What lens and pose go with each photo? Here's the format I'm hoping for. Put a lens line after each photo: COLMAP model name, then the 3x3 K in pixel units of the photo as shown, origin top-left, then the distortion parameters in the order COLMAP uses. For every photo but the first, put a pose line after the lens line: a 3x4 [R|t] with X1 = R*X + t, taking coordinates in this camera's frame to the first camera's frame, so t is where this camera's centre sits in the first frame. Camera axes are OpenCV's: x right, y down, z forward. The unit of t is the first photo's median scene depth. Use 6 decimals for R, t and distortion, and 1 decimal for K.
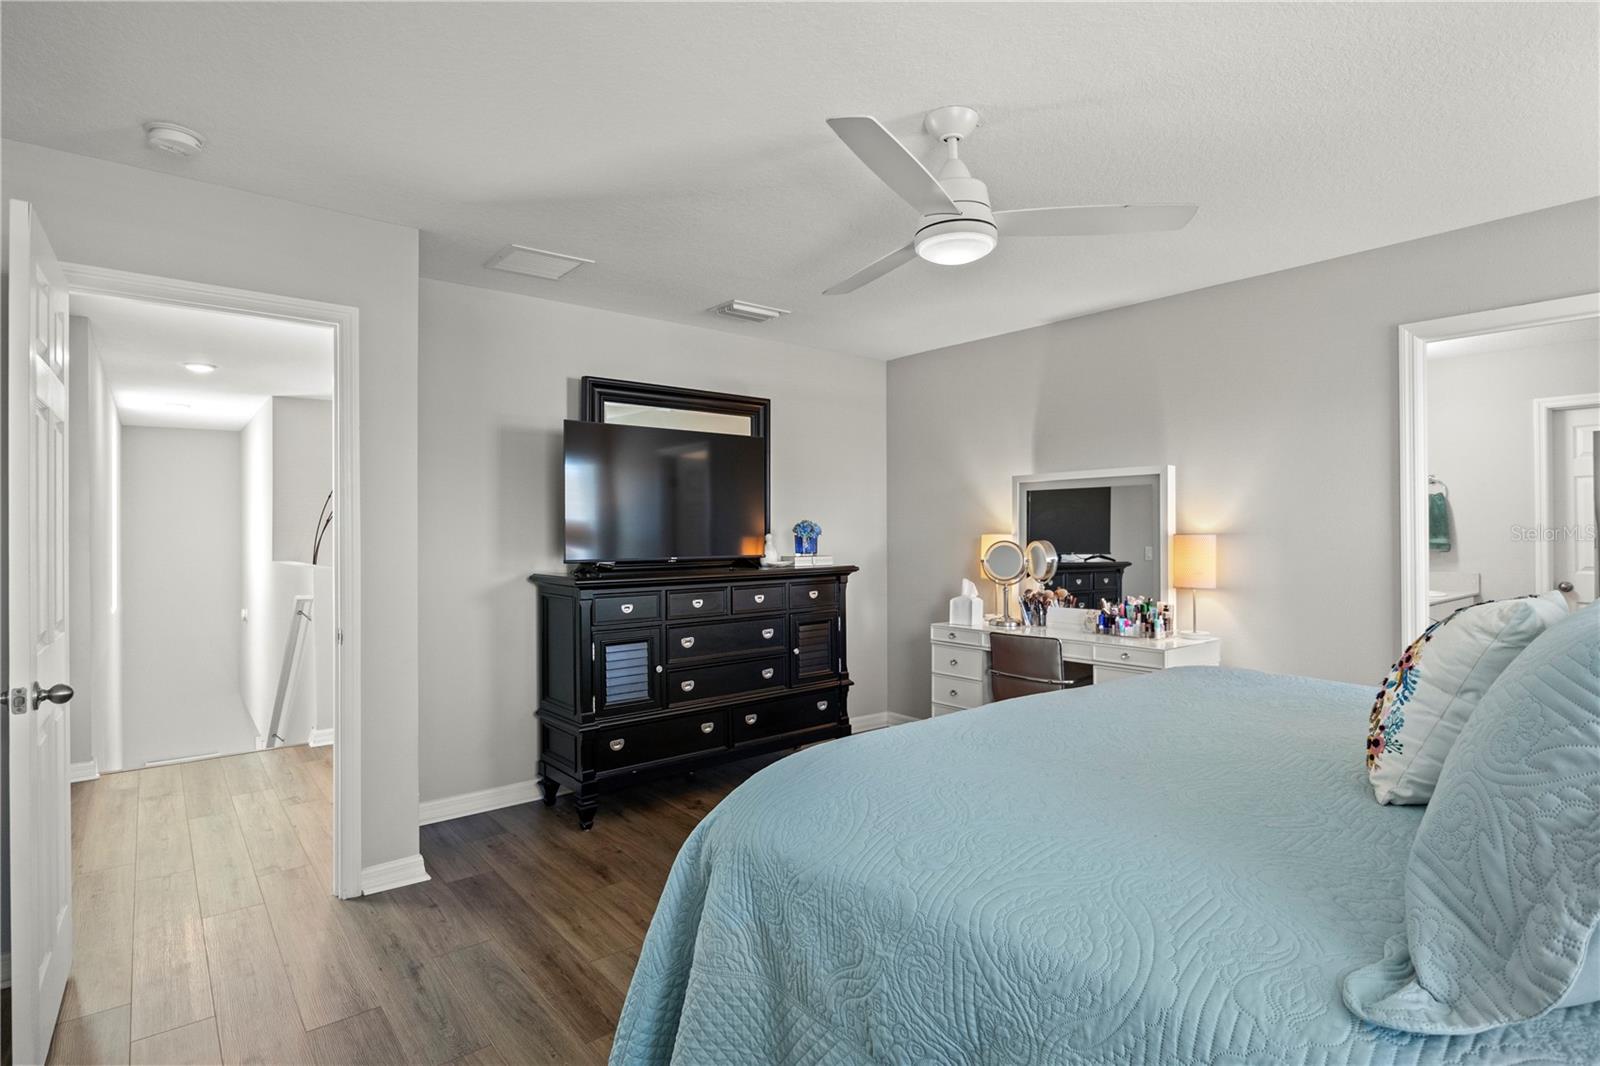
lens RADIAL K [[802.0, 0, 804.3], [0, 802.0, 532.6], [0, 0, 1]] dist [-0.002583, -0.001668]
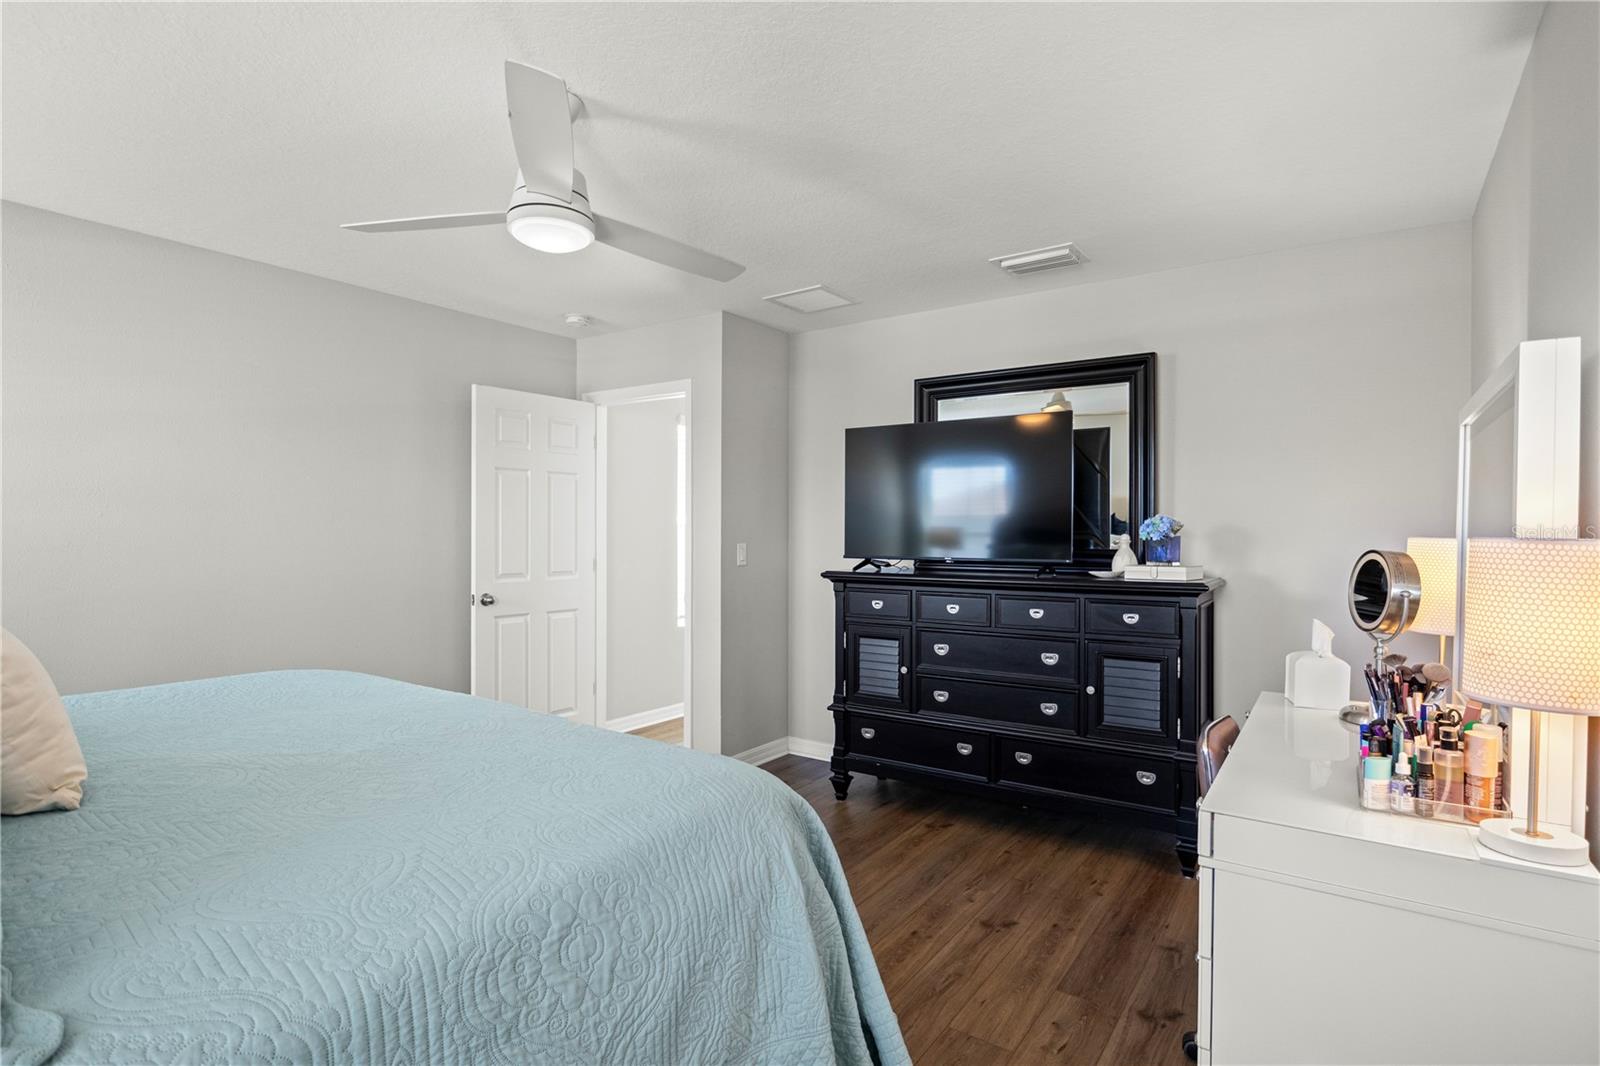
lens RADIAL K [[802.0, 0, 804.2], [0, 802.0, 541.6], [0, 0, 1]] dist [-0.002583, -0.001668]
pose [[0.287449, 0.013875, -0.957695, 0.694276], [-0.010942, 0.999877, 0.011202, 0.003753], [0.957733, 0.007259, 0.287566, 0.579587]]
